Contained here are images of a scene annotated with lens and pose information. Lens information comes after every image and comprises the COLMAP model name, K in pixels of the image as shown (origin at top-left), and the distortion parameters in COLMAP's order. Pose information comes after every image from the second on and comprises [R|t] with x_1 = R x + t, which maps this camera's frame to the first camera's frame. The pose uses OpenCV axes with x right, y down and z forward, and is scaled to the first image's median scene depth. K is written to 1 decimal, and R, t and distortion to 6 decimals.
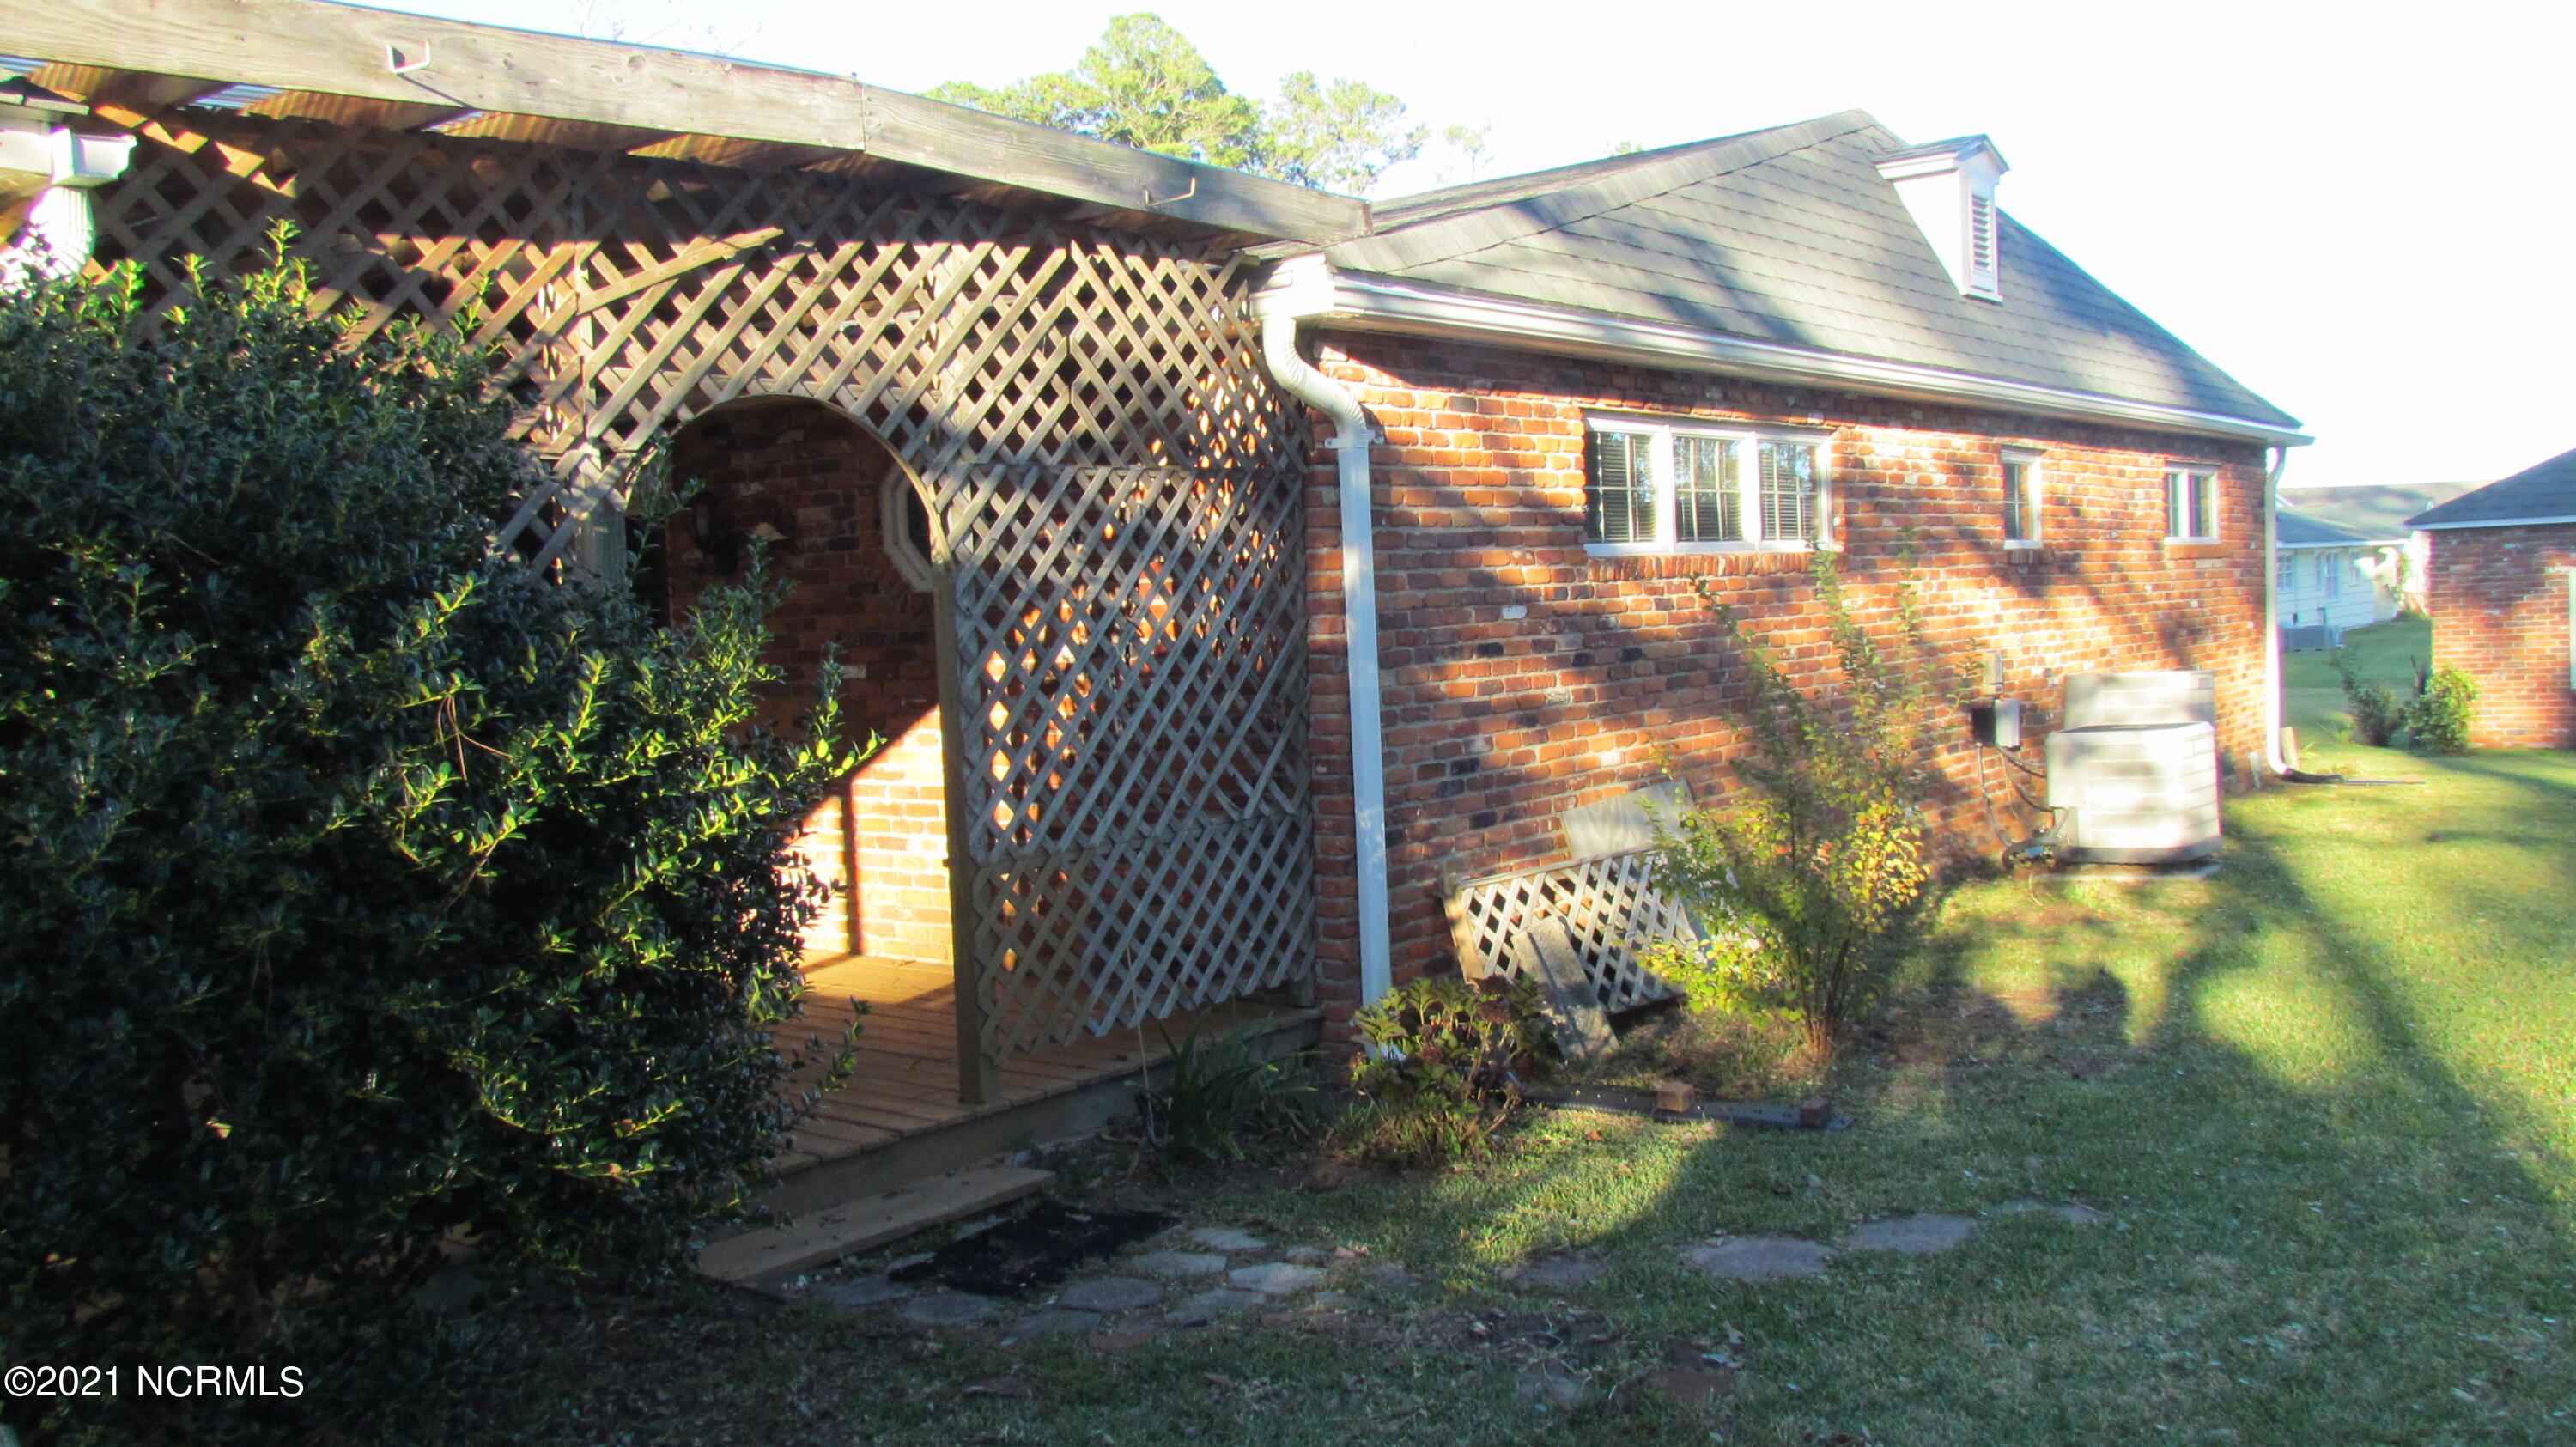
lens RADIAL K [[2081.6, 0, 1288.0], [0, 2081.6, 723.5], [0, 0, 1]] dist [-0.013147, 0.010374]
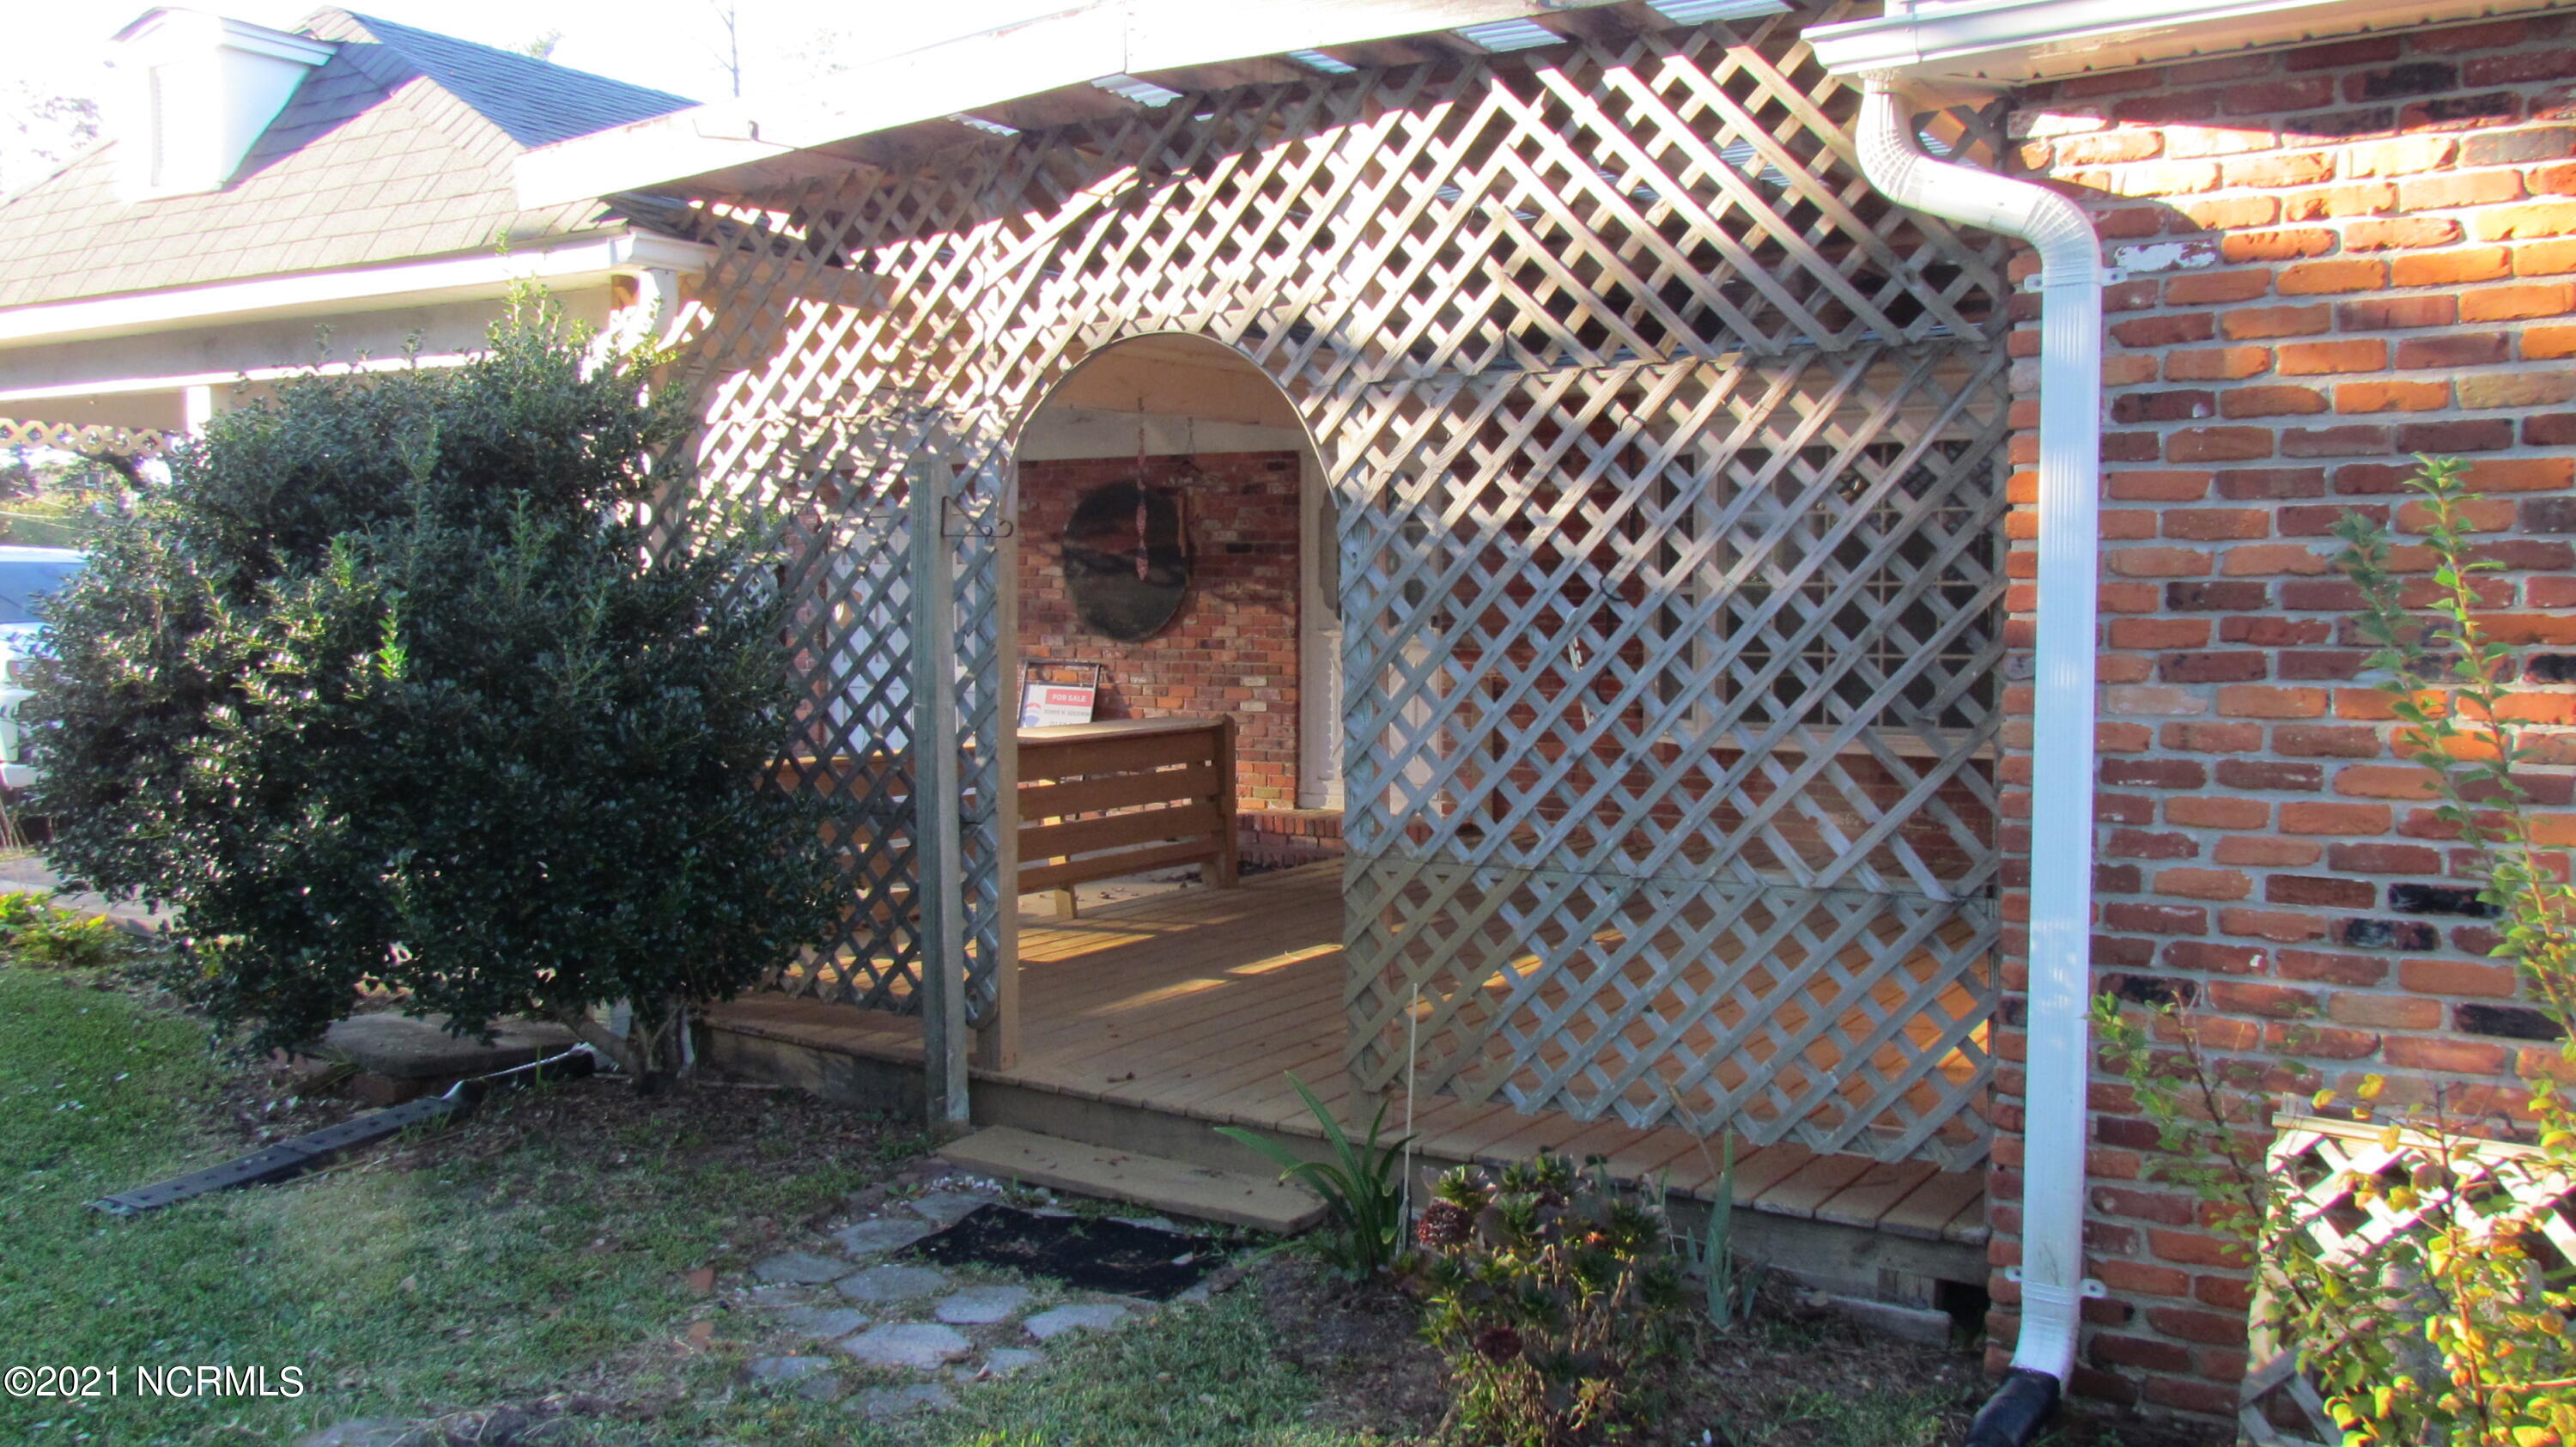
lens RADIAL K [[2143.8, 0, 1288.0], [0, 2143.8, 723.5], [0, 0, 1]] dist [-0.087445, 0.200011]
pose [[0.096726, 0.107299, -0.989511, 0.721179], [-0.056499, 0.993161, 0.102172, -0.074085], [0.993706, 0.046024, 0.102127, 0.889134]]
